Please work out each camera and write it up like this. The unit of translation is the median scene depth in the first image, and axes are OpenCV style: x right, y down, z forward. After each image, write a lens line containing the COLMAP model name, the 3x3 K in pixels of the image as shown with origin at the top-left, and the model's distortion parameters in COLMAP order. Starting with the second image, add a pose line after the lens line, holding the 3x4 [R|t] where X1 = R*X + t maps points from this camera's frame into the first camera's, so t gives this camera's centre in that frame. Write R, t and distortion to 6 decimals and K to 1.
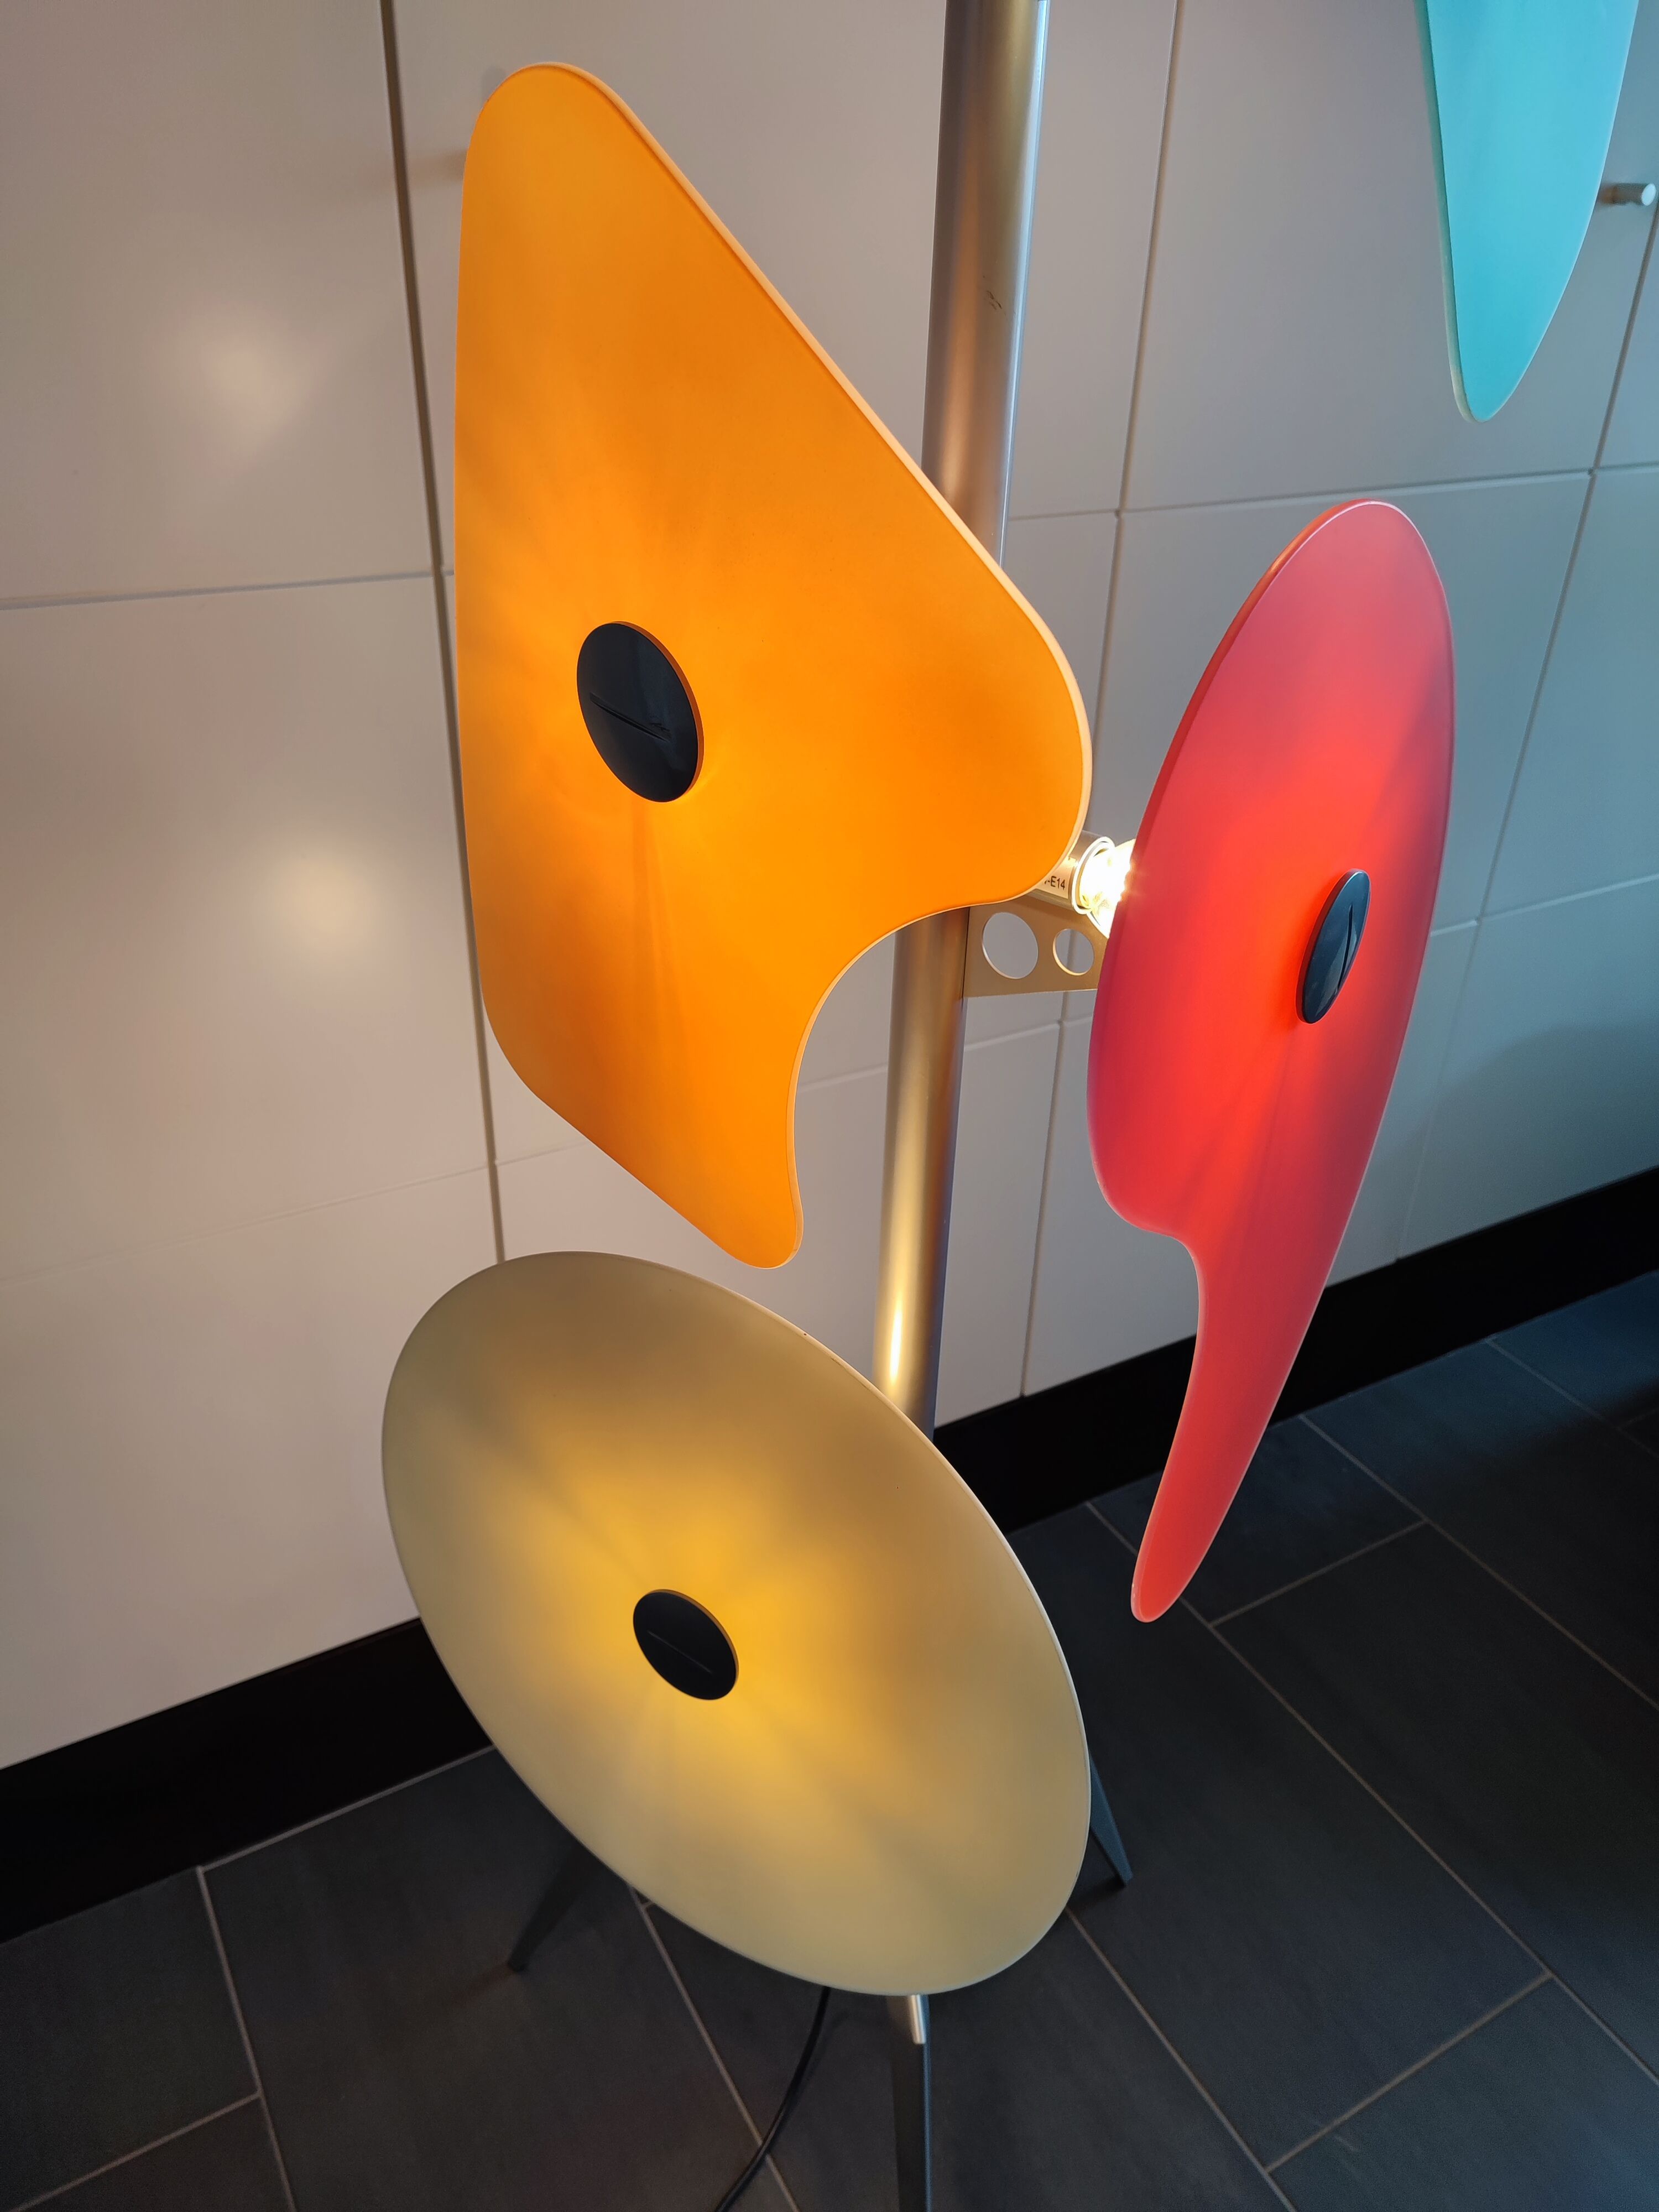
lens RADIAL K [[1620.1, 0, 824.2], [0, 1620.1, 1101.1], [0, 0, 1]] dist [0.038584, -0.046989]
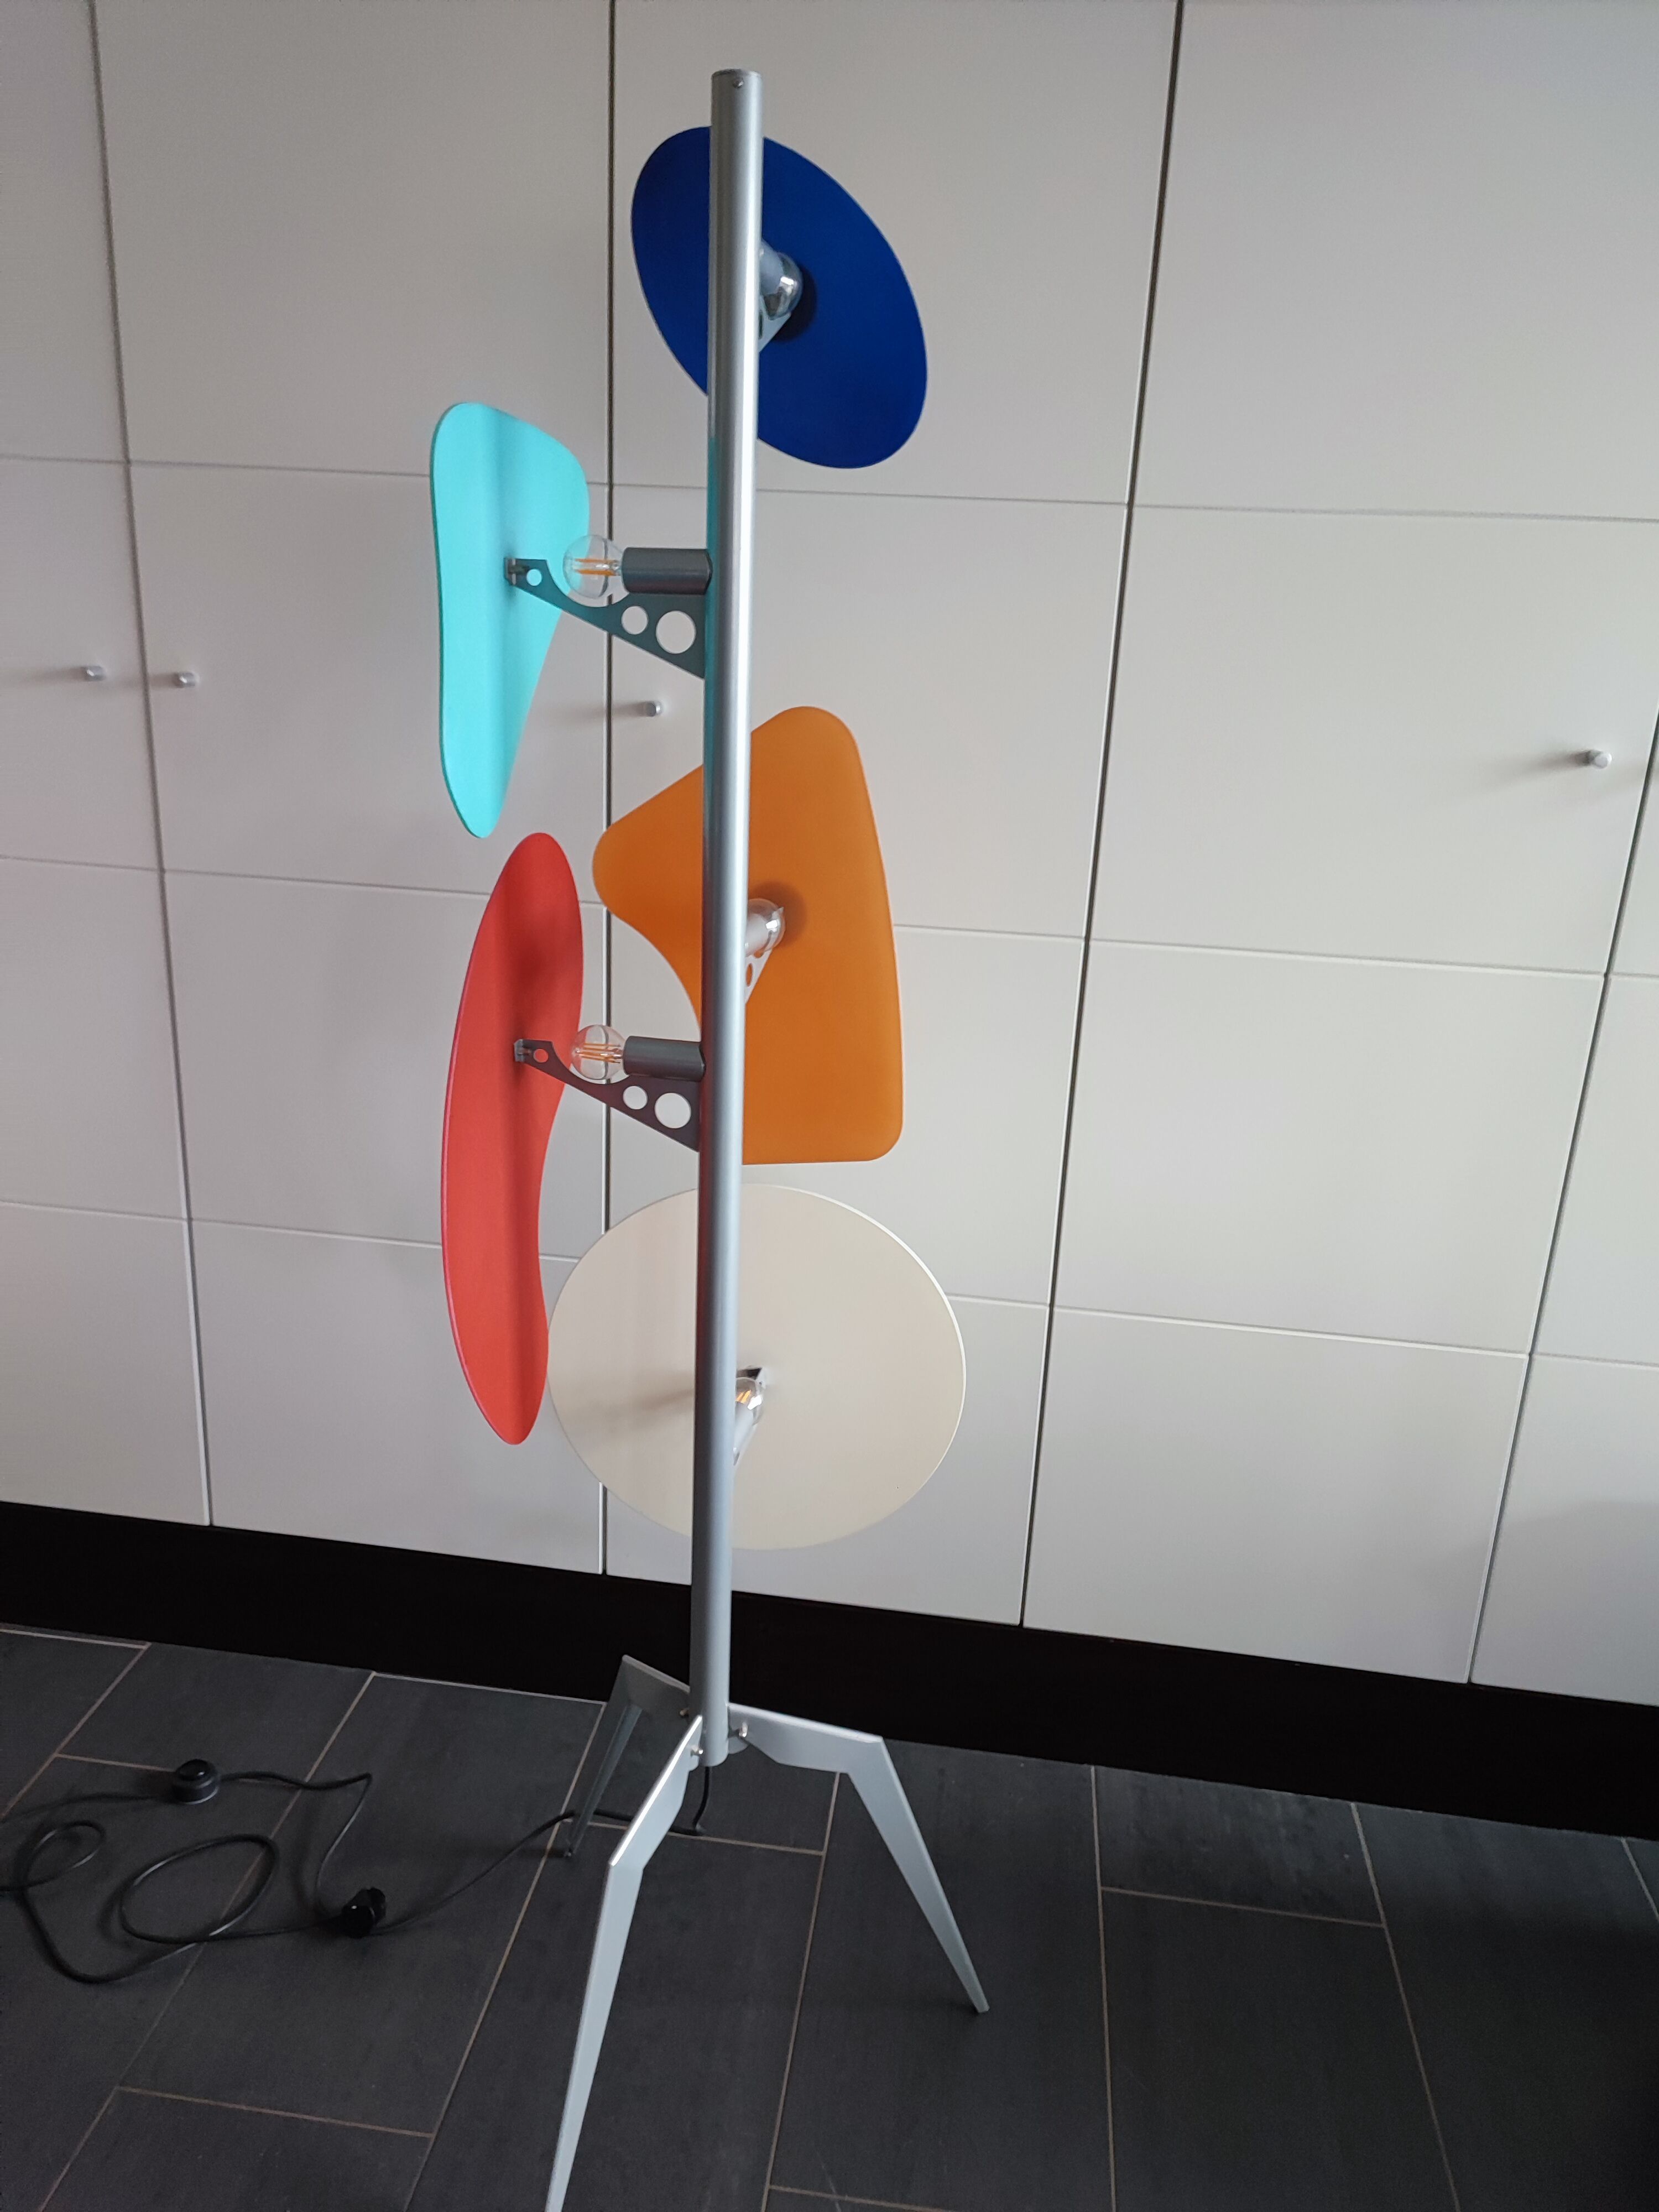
lens RADIAL K [[1620.1, 0, 827.9], [0, 1620.1, 1093.1], [0, 0, 1]] dist [0.038584, -0.046989]
pose [[0.798307, 0.189398, -0.571695, 0.852360], [-0.320667, 0.937189, -0.137291, 0.031413], [0.509783, 0.292924, 0.808898, -0.224345]]
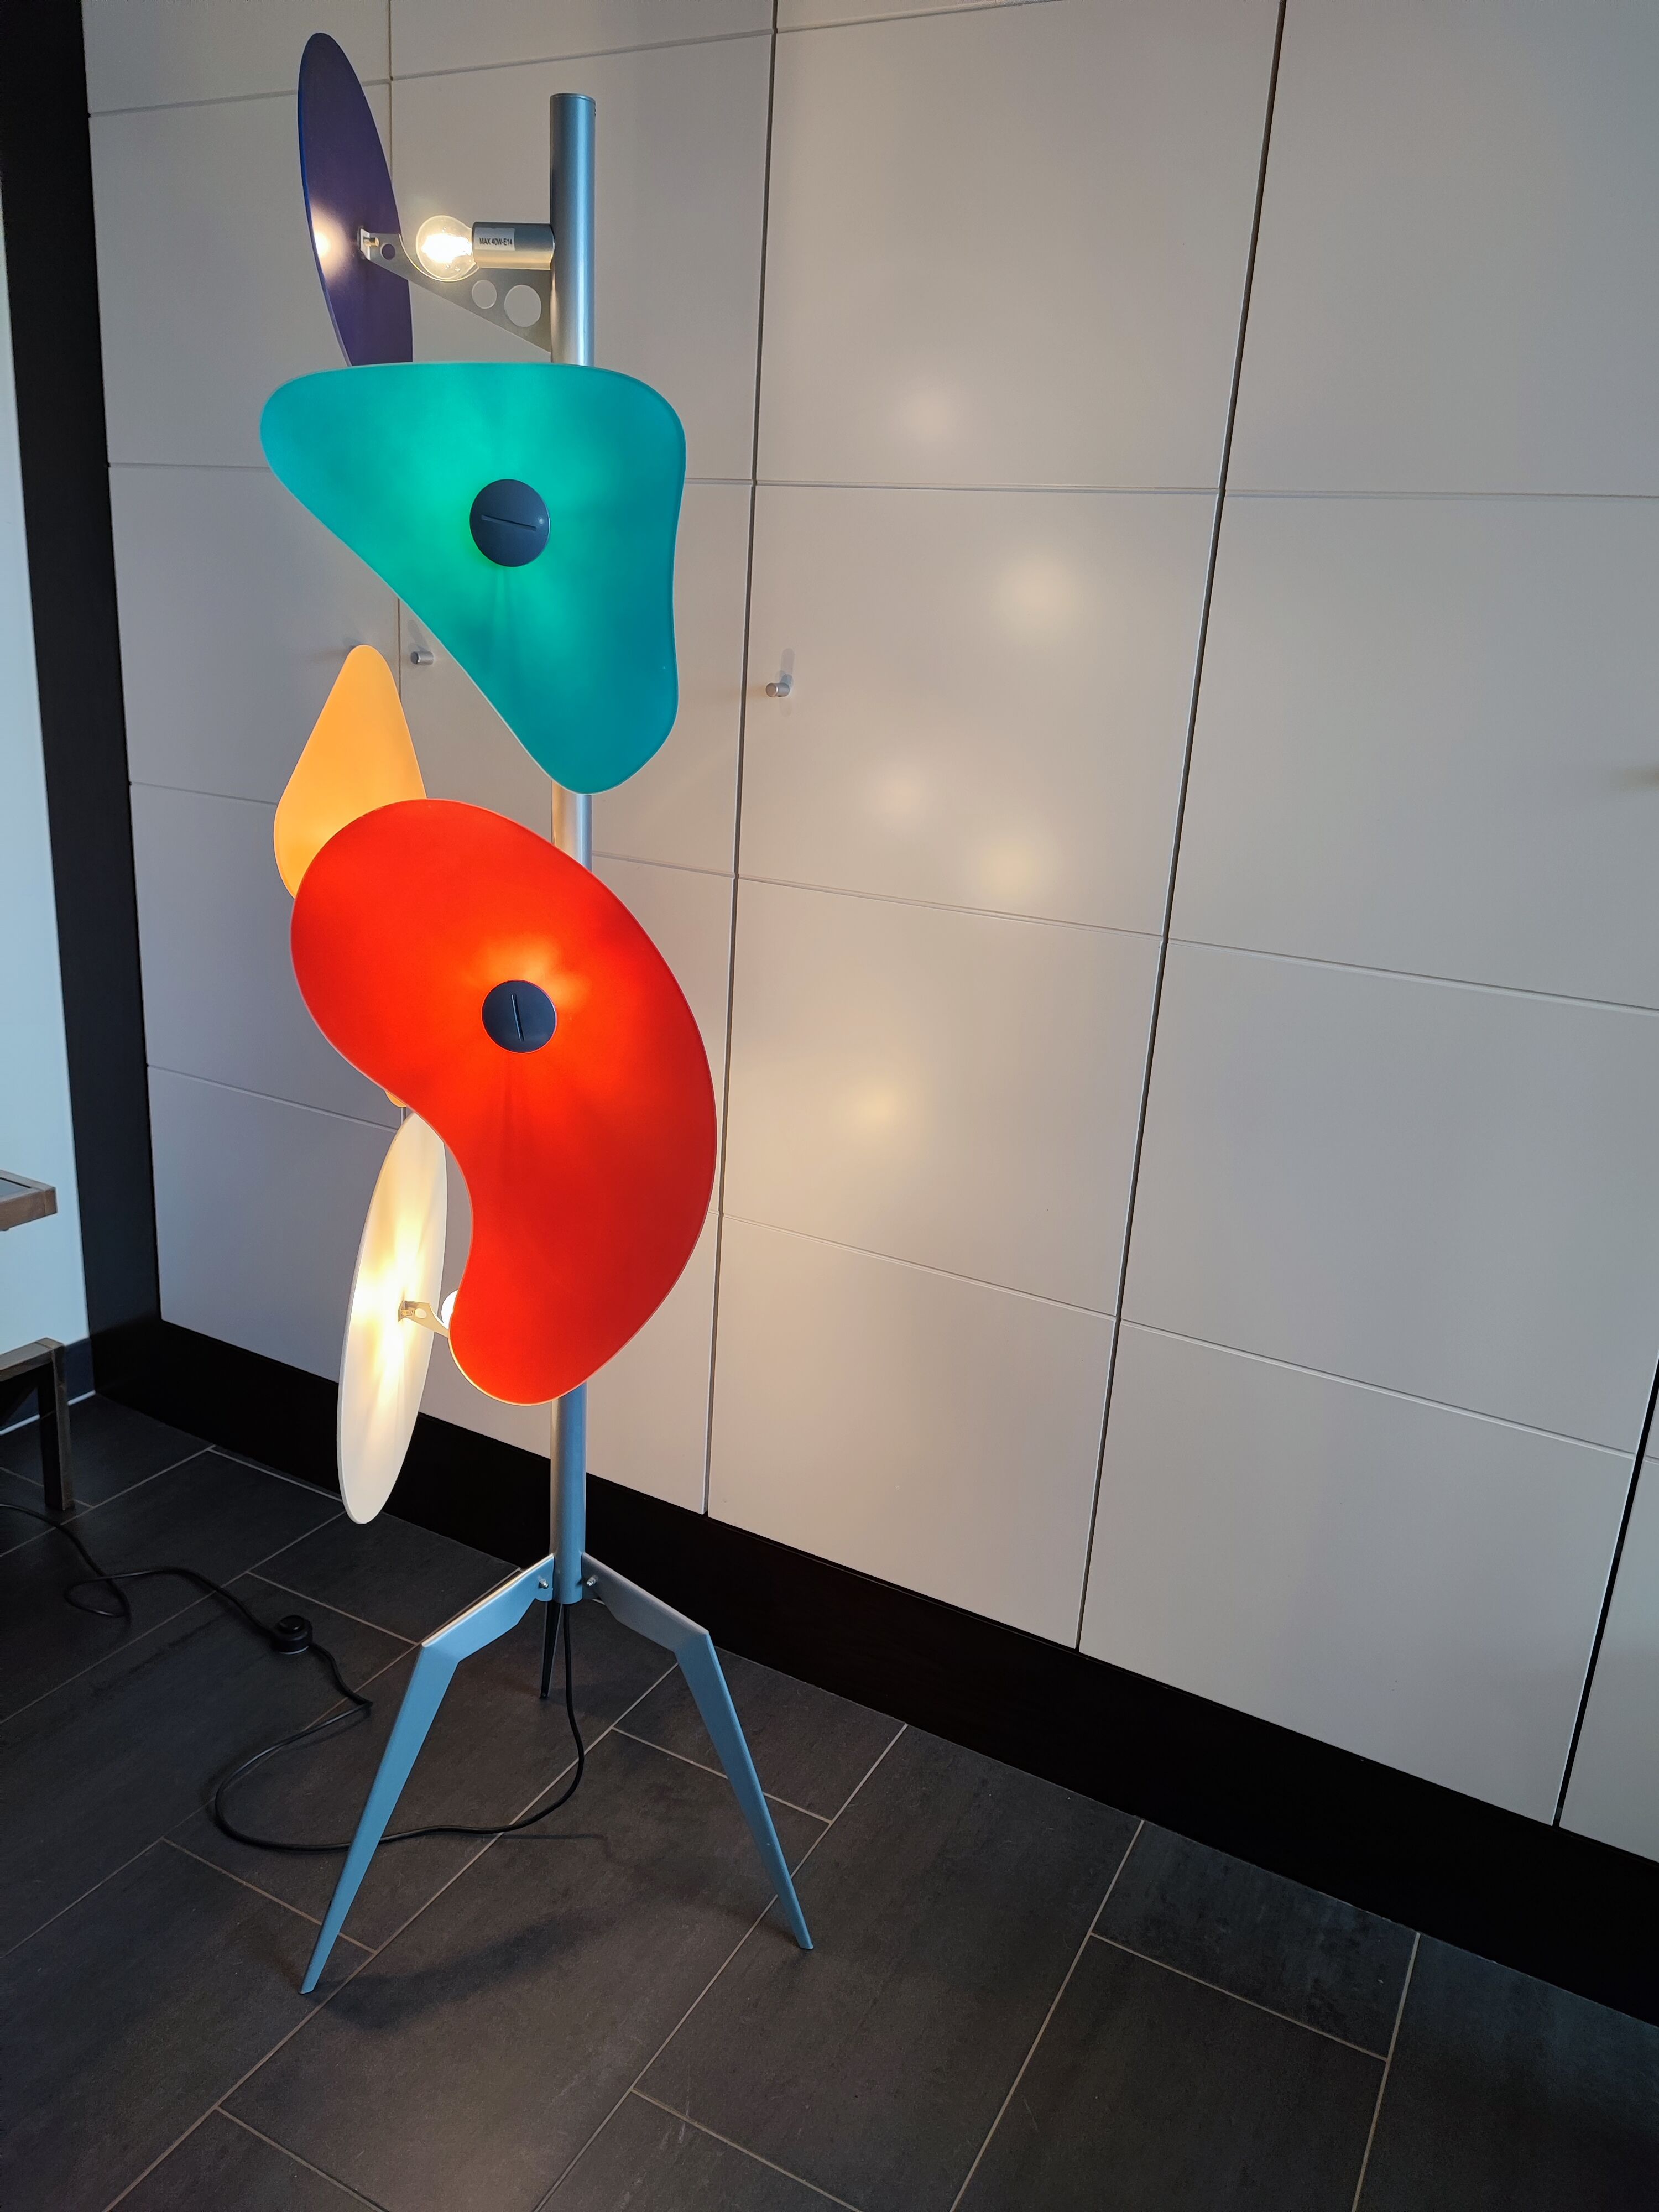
lens RADIAL K [[1620.1, 0, 838.1], [0, 1620.1, 1097.0], [0, 0, 1]] dist [0.038584, -0.046989]
pose [[0.532418, 0.241850, -0.811196, 1.206896], [-0.463594, 0.885127, -0.040382, -0.059936], [0.708245, 0.397566, 0.583378, 0.057199]]
